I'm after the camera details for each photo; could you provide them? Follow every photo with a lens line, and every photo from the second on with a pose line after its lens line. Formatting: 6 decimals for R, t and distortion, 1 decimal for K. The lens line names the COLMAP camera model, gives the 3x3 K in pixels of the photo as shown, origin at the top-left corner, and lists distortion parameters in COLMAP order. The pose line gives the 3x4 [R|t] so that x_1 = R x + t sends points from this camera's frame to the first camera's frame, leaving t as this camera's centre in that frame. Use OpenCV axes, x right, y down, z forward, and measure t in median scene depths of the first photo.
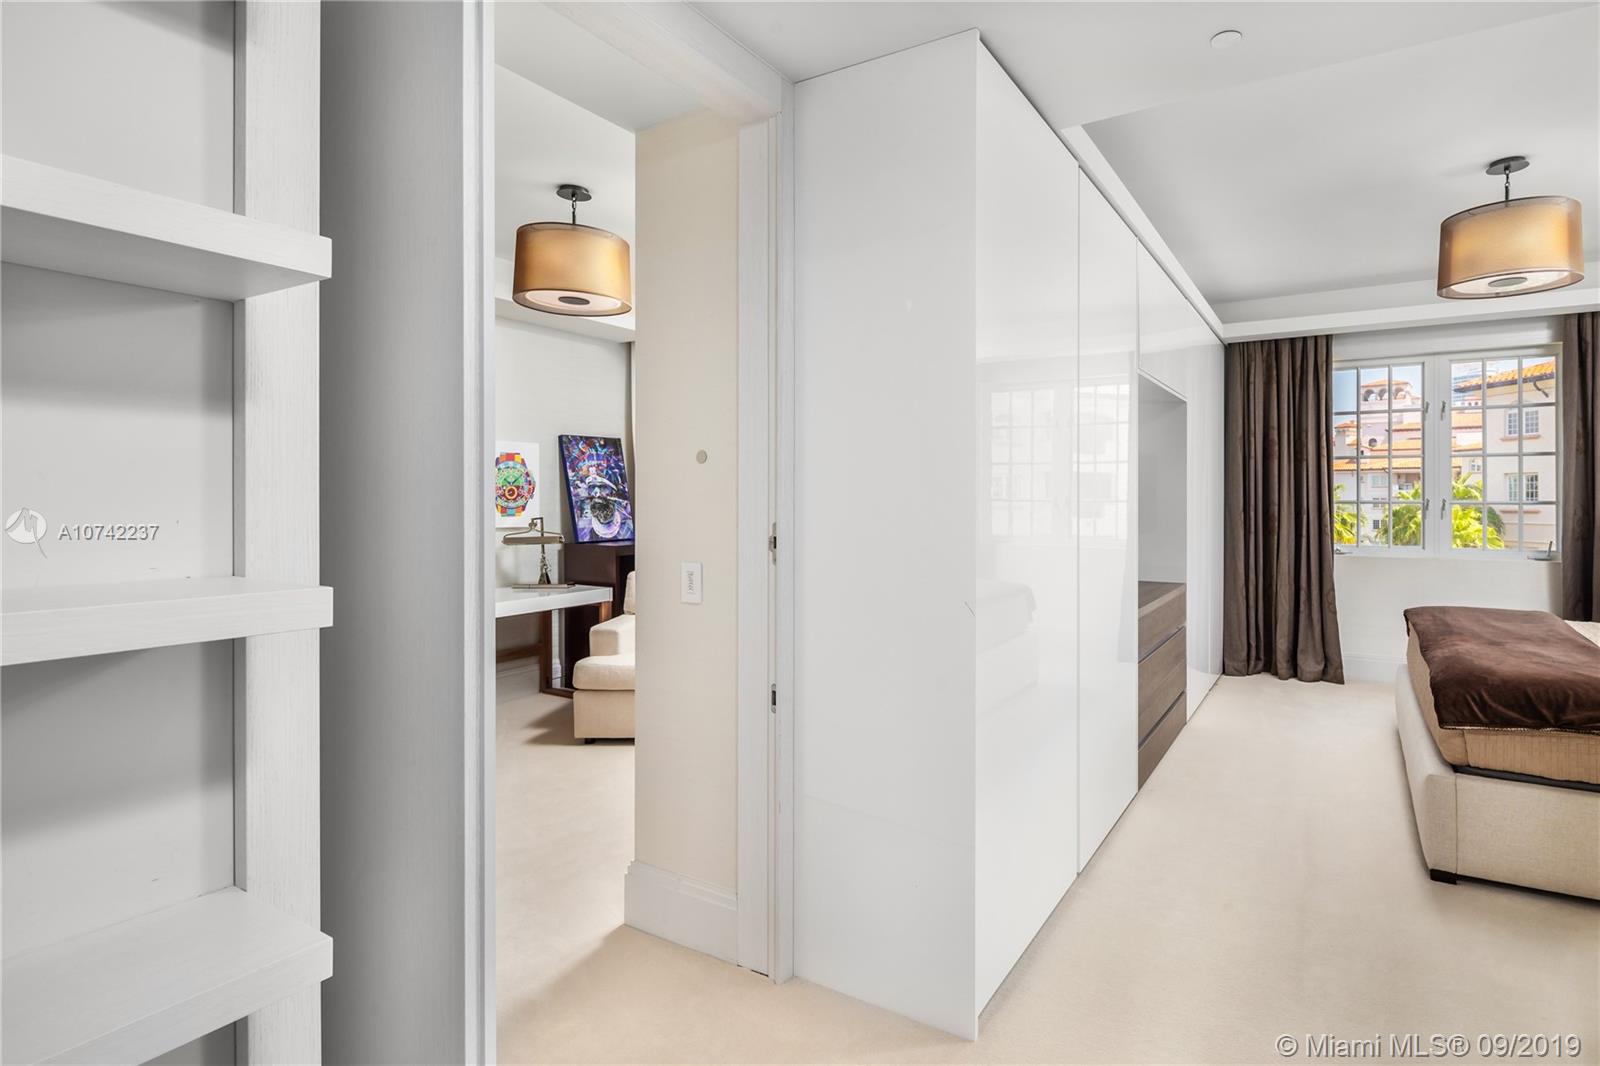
lens RADIAL K [[832.9, 0, 851.2], [0, 832.9, 490.4], [0, 0, 1]] dist [0.002368, -0.000399]
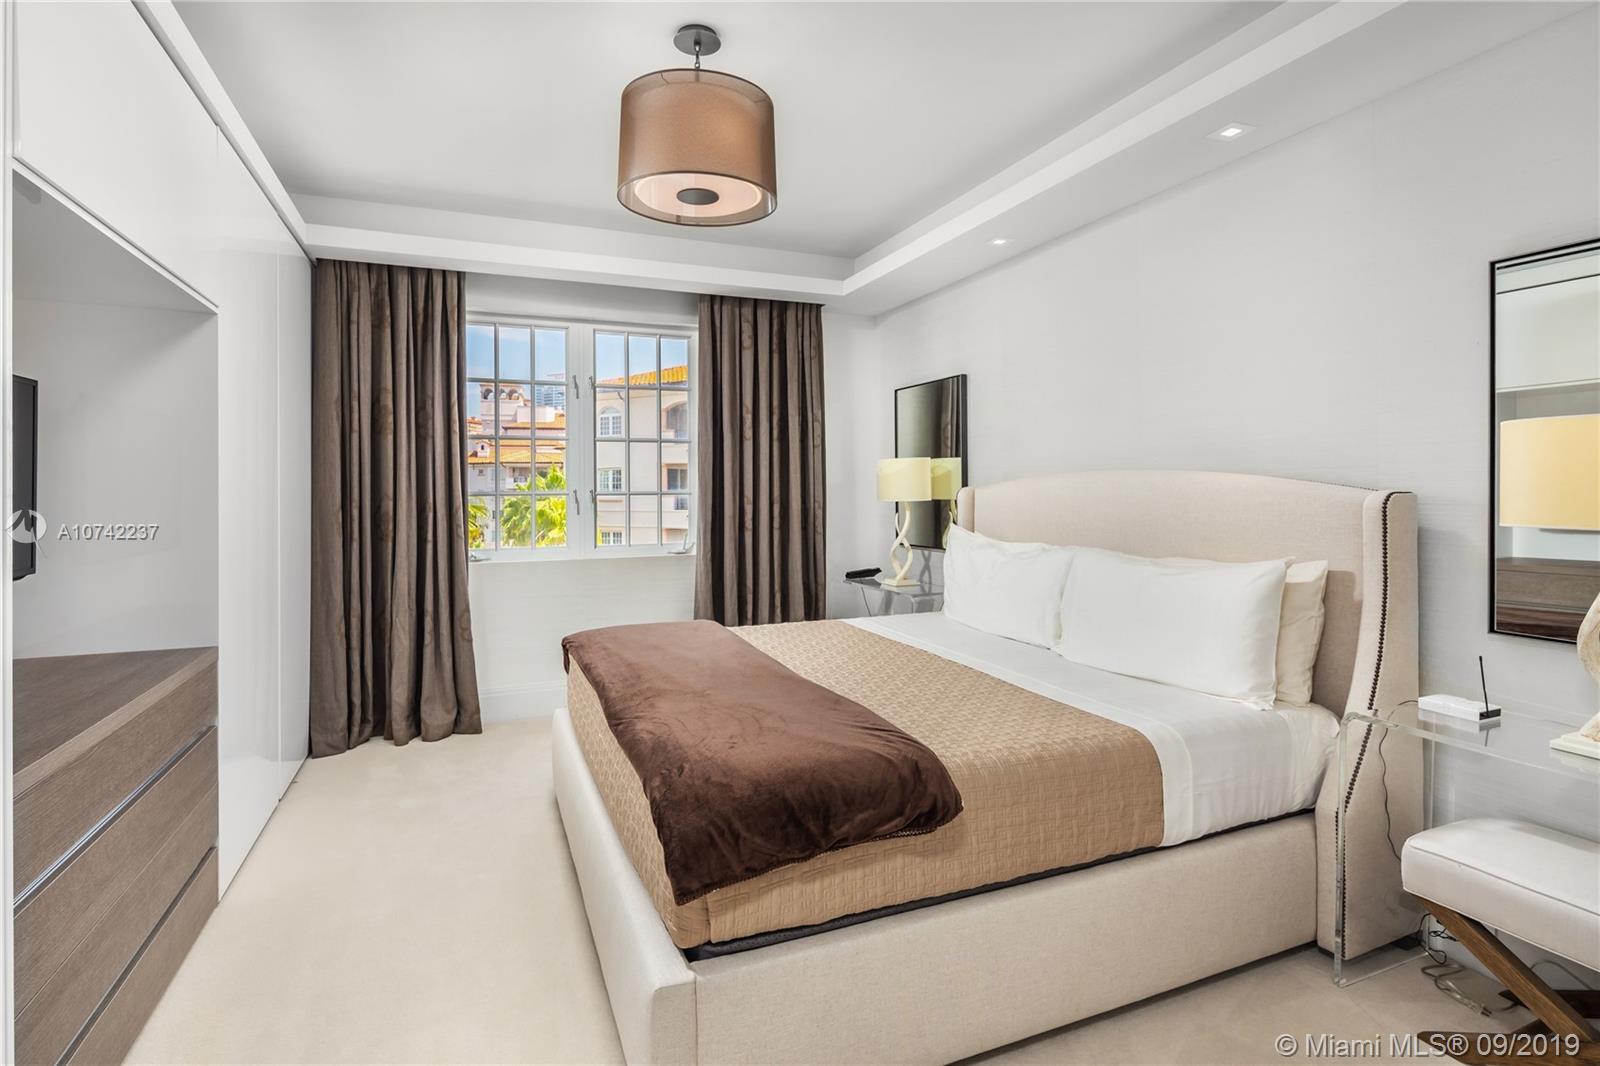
lens RADIAL K [[832.9, 0, 851.2], [0, 832.9, 490.4], [0, 0, 1]] dist [0.002368, -0.000399]
pose [[0.567571, -0.006415, 0.823299, 0.150682], [-0.001052, 0.999963, 0.008516, 0.003672], [-0.823324, -0.005699, 0.567544, 0.278891]]
